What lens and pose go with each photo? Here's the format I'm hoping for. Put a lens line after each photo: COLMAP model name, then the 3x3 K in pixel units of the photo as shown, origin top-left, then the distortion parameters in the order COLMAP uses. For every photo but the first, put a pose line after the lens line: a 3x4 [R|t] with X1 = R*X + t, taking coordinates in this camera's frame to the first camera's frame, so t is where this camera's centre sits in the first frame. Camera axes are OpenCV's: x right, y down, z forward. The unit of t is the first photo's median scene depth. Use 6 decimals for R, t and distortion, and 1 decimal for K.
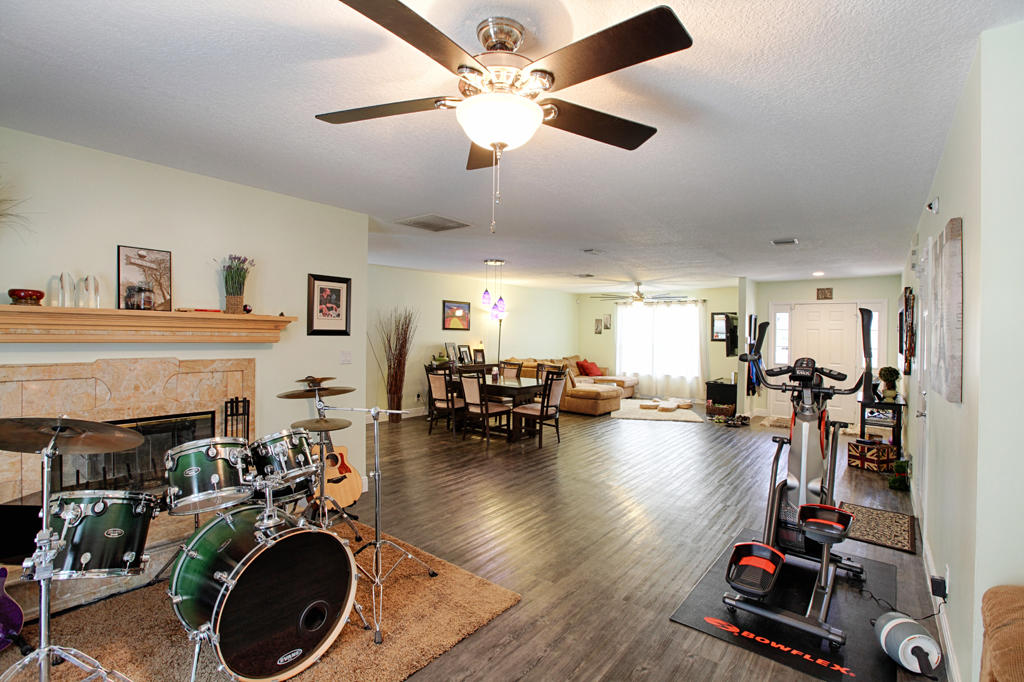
lens RADIAL K [[470.8, 0, 513.9], [0, 470.8, 337.6], [0, 0, 1]] dist [-0.023657, 0.002059]
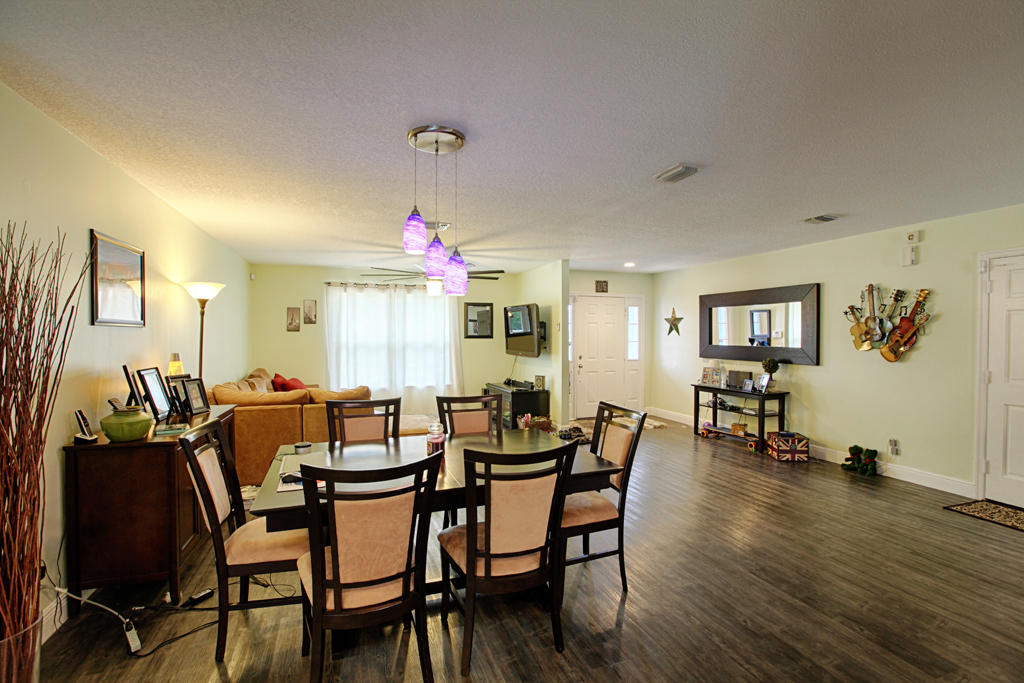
lens RADIAL K [[470.8, 0, 511.8], [0, 470.8, 331.1], [0, 0, 1]] dist [-0.023657, 0.002059]
pose [[0.539392, -0.012282, 0.841965, -0.275757], [0.017819, 0.999836, 0.003169, -0.007465], [-0.841866, 0.013294, 0.539523, 0.648049]]
